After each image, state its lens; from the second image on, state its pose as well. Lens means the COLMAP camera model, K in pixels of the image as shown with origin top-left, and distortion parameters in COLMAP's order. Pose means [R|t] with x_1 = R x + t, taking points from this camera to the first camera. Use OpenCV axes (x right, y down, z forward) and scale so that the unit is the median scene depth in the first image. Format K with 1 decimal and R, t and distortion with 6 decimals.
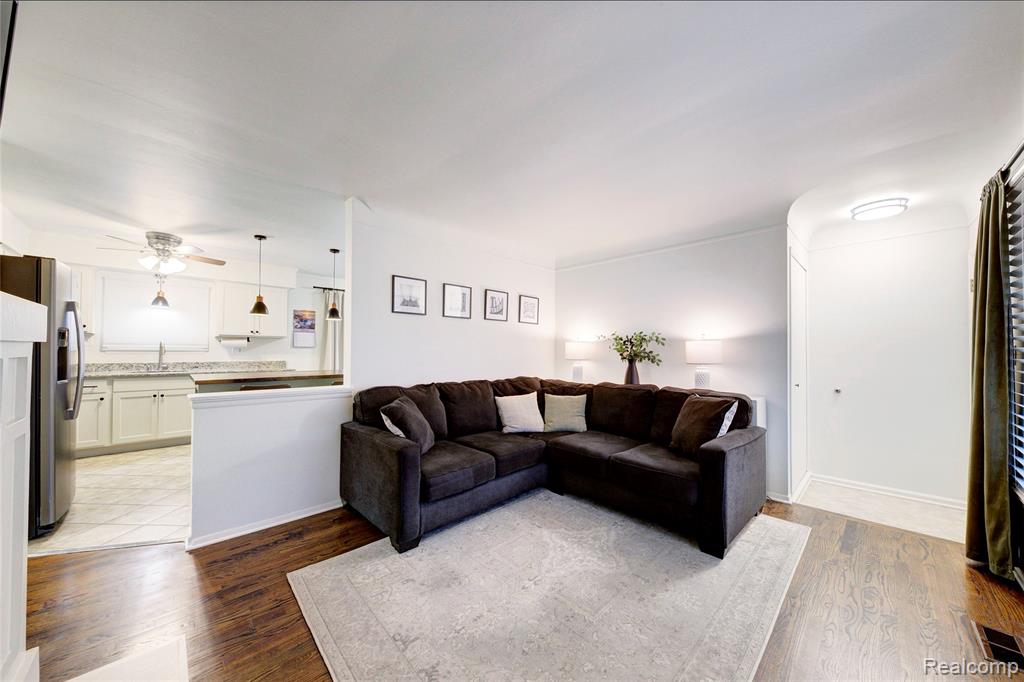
lens RADIAL K [[349.7, 0, 511.7], [0, 349.7, 348.3], [0, 0, 1]] dist [-0.001439, -0.000128]
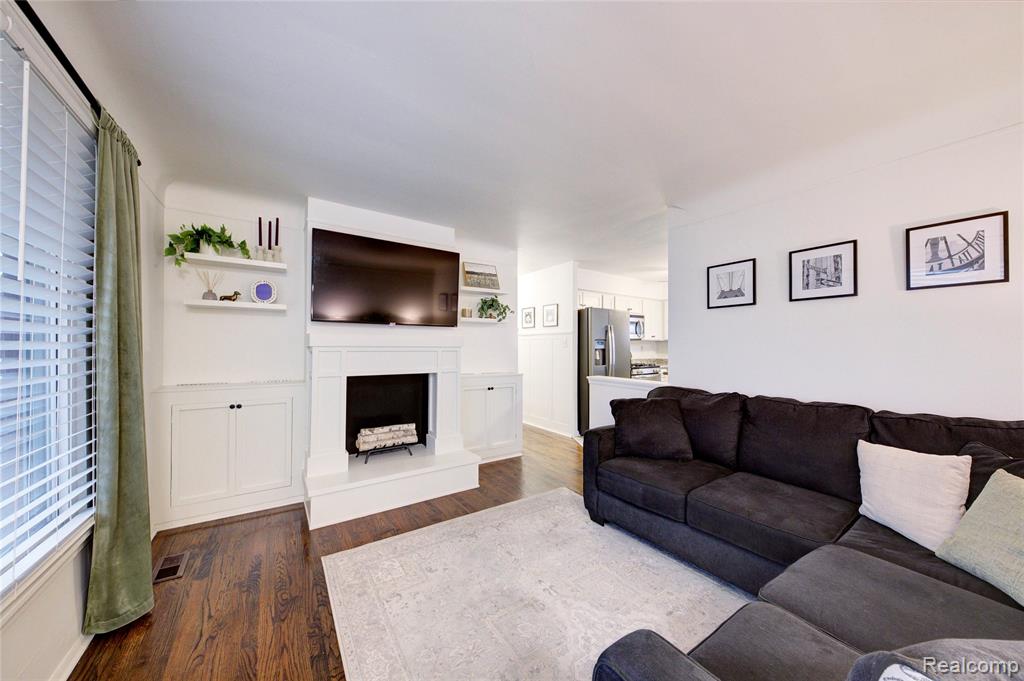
lens RADIAL K [[349.7, 0, 512.4], [0, 349.7, 343.0], [0, 0, 1]] dist [-0.001439, -0.000128]
pose [[-0.169183, -0.014715, -0.985475, 0.602185], [0.004361, 0.999868, -0.015679, -0.000978], [0.985575, -0.006950, -0.169096, 0.616185]]
